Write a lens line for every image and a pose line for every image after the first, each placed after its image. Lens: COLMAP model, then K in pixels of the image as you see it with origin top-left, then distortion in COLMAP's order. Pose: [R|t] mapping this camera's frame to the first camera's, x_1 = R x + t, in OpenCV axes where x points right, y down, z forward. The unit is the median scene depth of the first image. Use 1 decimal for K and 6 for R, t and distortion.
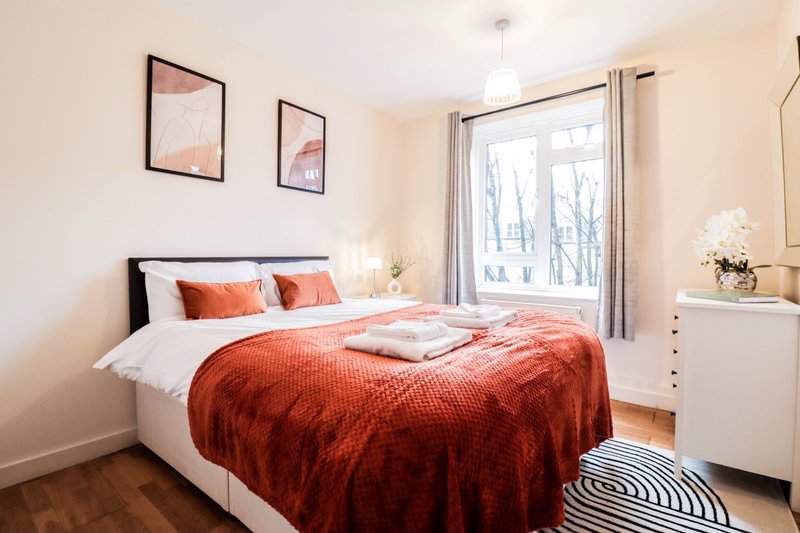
lens RADIAL K [[370.1, 0, 410.4], [0, 370.1, 261.1], [0, 0, 1]] dist [0.000876, -0.013483]
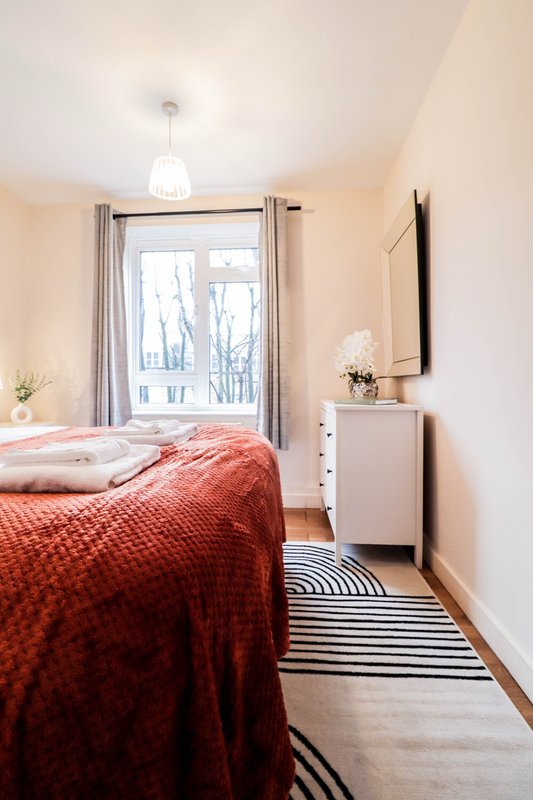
lens RADIAL K [[370.9, 0, 264.5], [0, 370.9, 387.7], [0, 0, 1]] dist [-0.000009, -0.013489]
pose [[0.842883, -0.009534, 0.538012, -0.068424], [0.015493, 0.999858, -0.006554, 0.066221], [-0.537874, 0.013859, 0.842912, 0.190188]]
